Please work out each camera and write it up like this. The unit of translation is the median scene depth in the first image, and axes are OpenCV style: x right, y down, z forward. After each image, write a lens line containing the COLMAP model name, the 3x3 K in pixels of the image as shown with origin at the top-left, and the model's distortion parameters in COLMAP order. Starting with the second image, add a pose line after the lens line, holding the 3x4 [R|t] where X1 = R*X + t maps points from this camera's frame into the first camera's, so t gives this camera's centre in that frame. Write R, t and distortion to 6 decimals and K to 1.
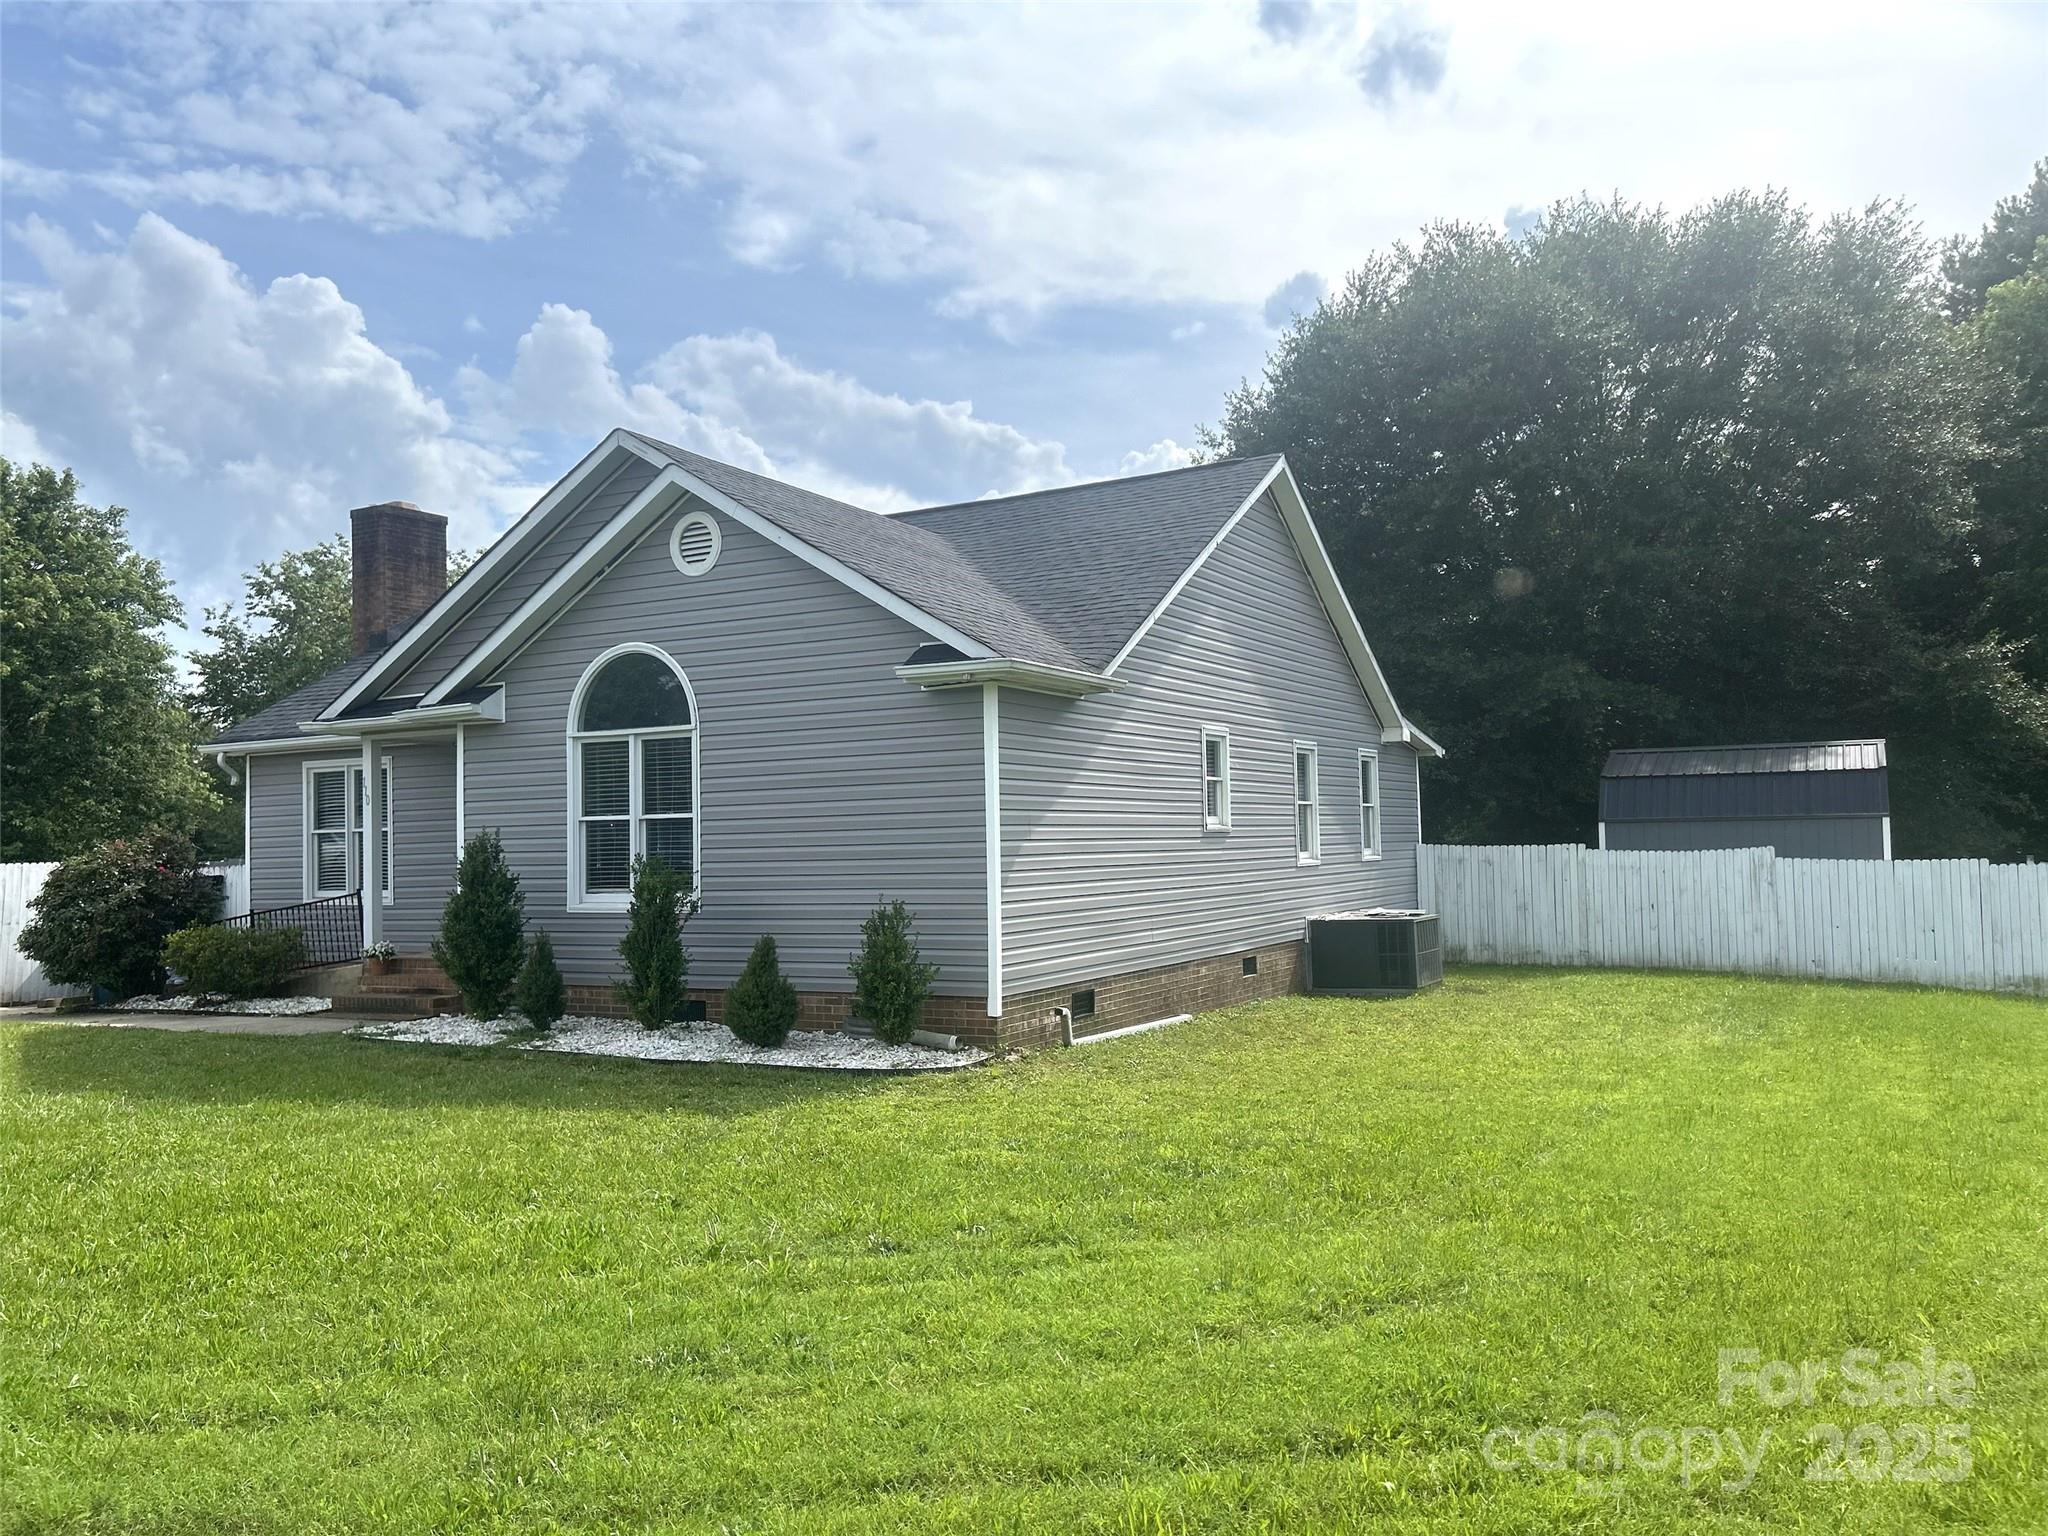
lens RADIAL K [[1562.4, 0, 1016.6], [0, 1562.4, 772.6], [0, 0, 1]] dist [0.083525, -0.153240]
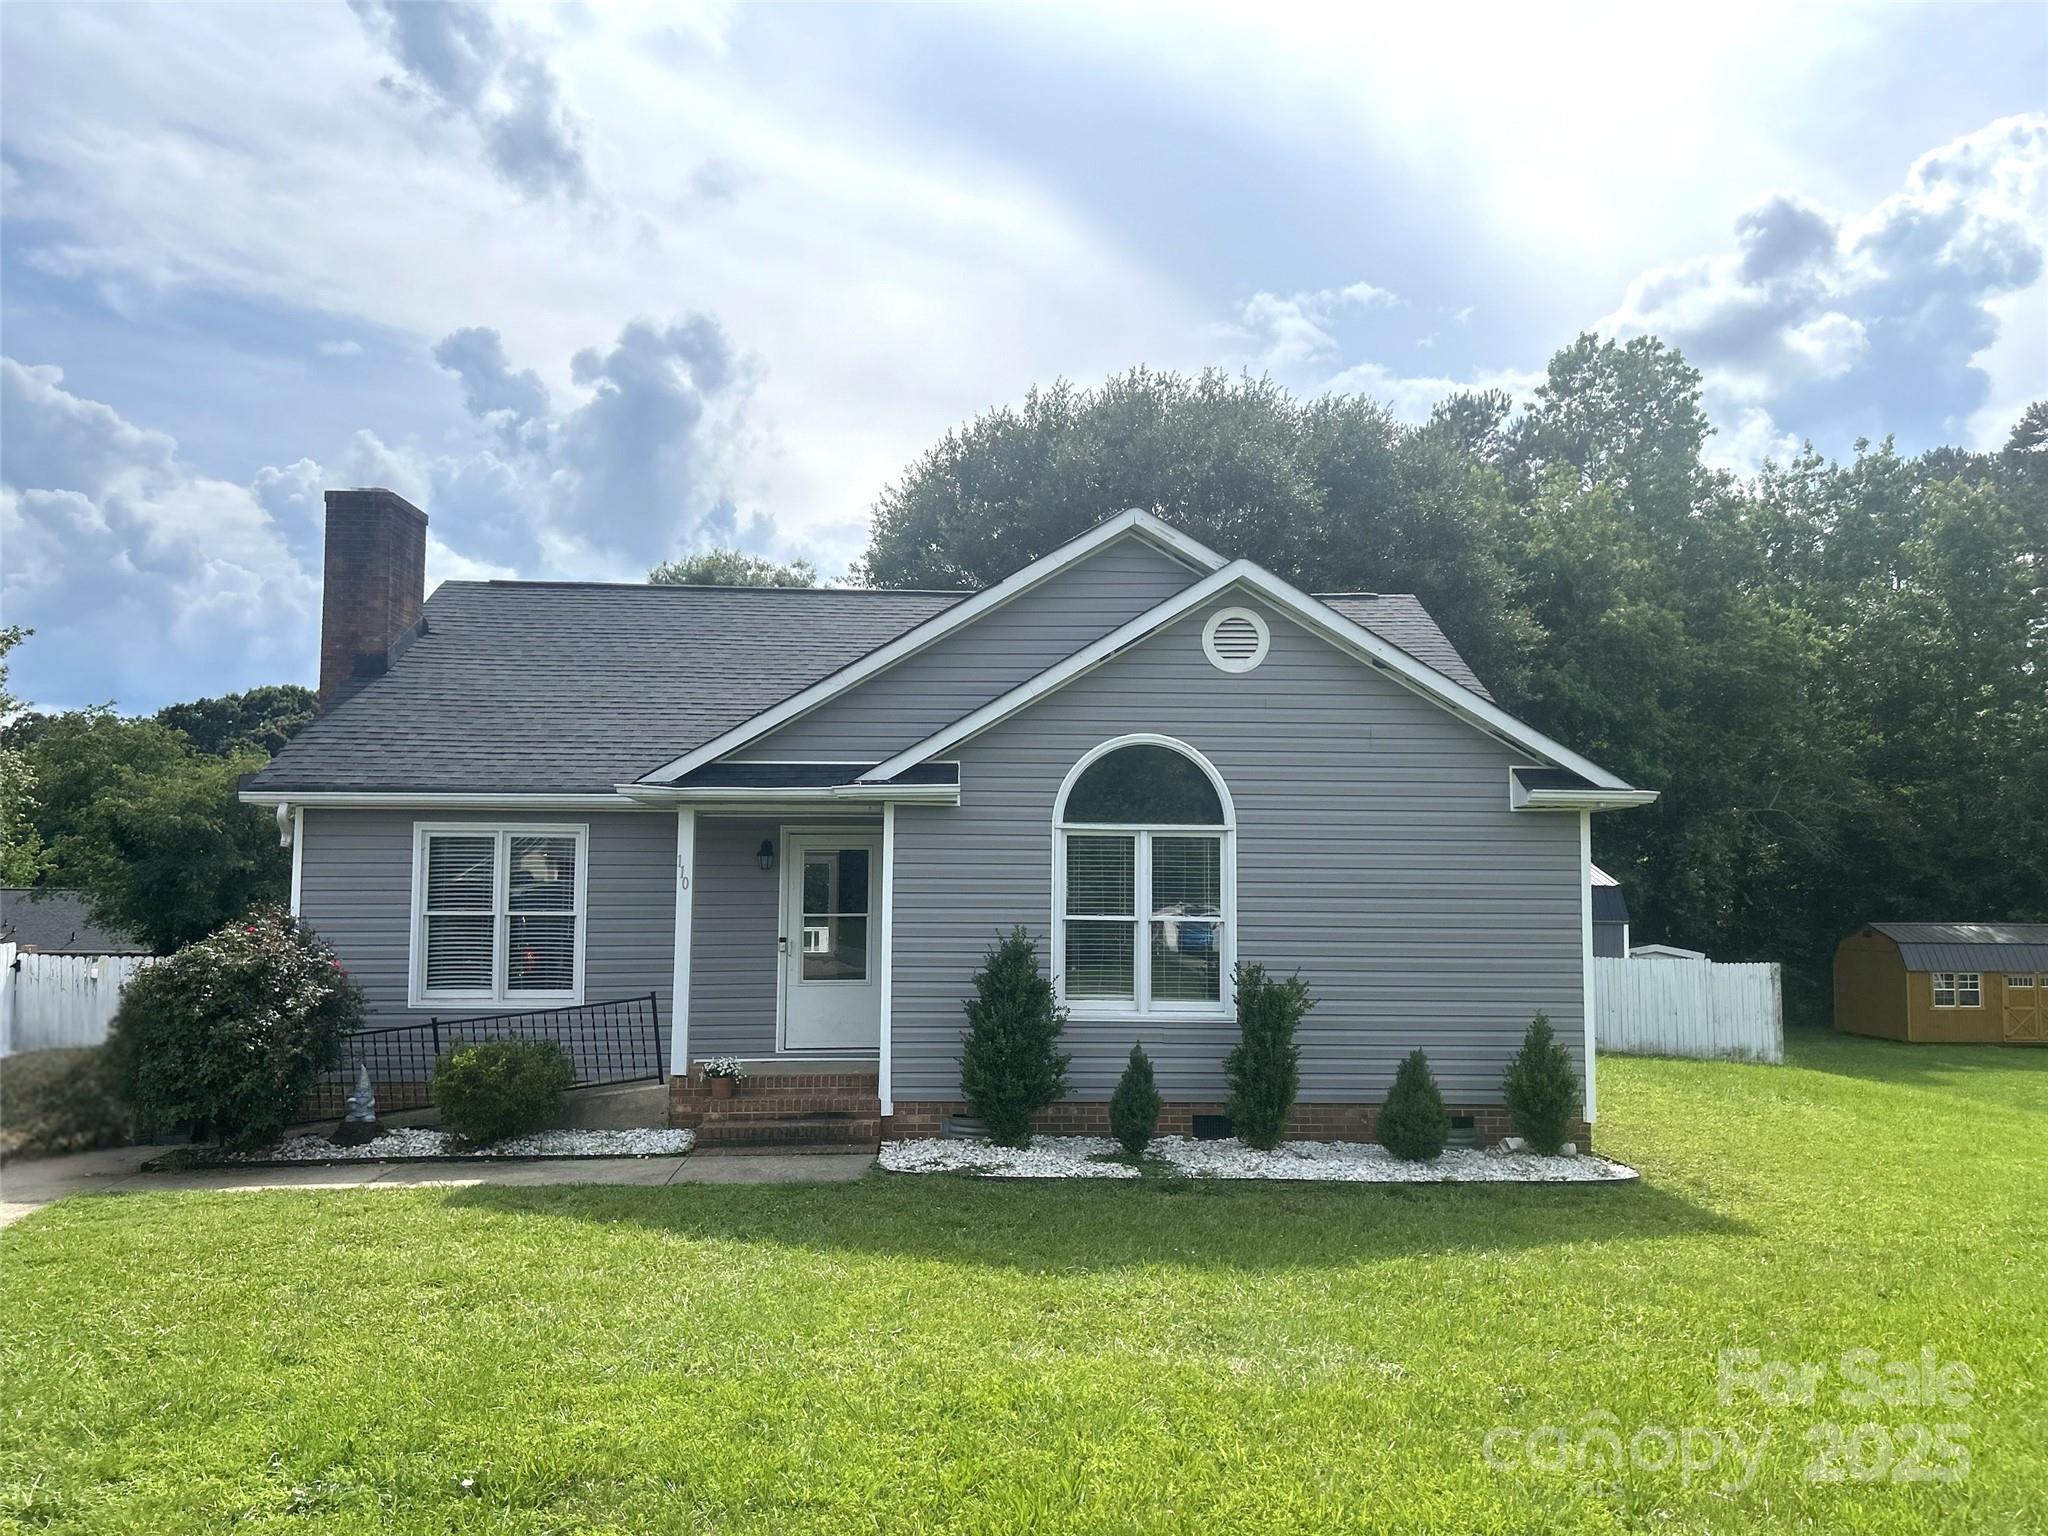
lens RADIAL K [[1562.4, 0, 1016.6], [0, 1562.4, 772.6], [0, 0, 1]] dist [0.083525, -0.153240]
pose [[0.843515, 0.067886, 0.532798, -0.792040], [-0.047844, 0.997534, -0.051356, -0.007053], [-0.534970, 0.017828, 0.844683, 0.244072]]
